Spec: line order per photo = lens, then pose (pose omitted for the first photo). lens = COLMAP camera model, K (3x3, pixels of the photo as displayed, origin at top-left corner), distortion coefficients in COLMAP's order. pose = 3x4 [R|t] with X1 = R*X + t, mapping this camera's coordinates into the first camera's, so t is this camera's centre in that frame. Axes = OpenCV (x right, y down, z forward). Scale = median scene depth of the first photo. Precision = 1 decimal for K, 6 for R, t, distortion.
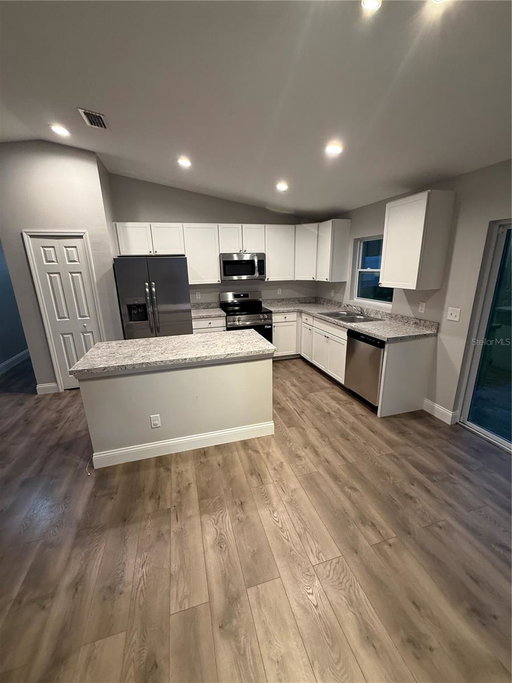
lens RADIAL K [[271.2, 0, 256.0], [0, 271.2, 341.5], [0, 0, 1]] dist [0.002752, 0.000516]
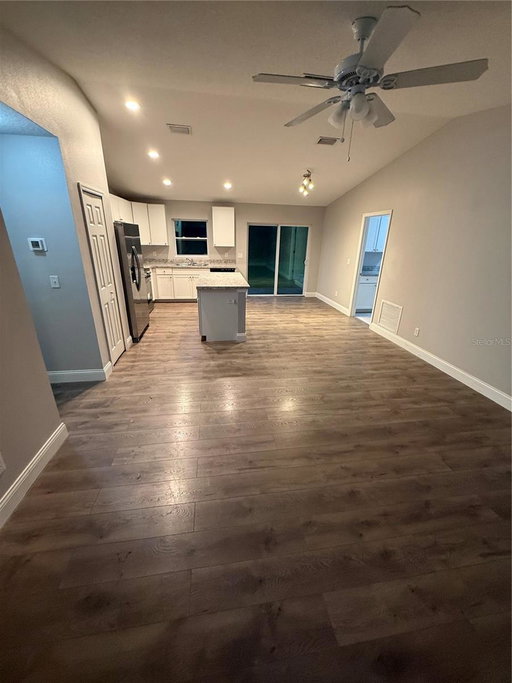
lens RADIAL K [[271.2, 0, 256.0], [0, 271.2, 341.5], [0, 0, 1]] dist [0.002752, 0.000516]
pose [[0.132274, -0.338728, 0.931540, -1.354109], [0.242041, 0.922386, 0.301031, -0.057293], [-0.961207, 0.185653, 0.203993, 0.301168]]
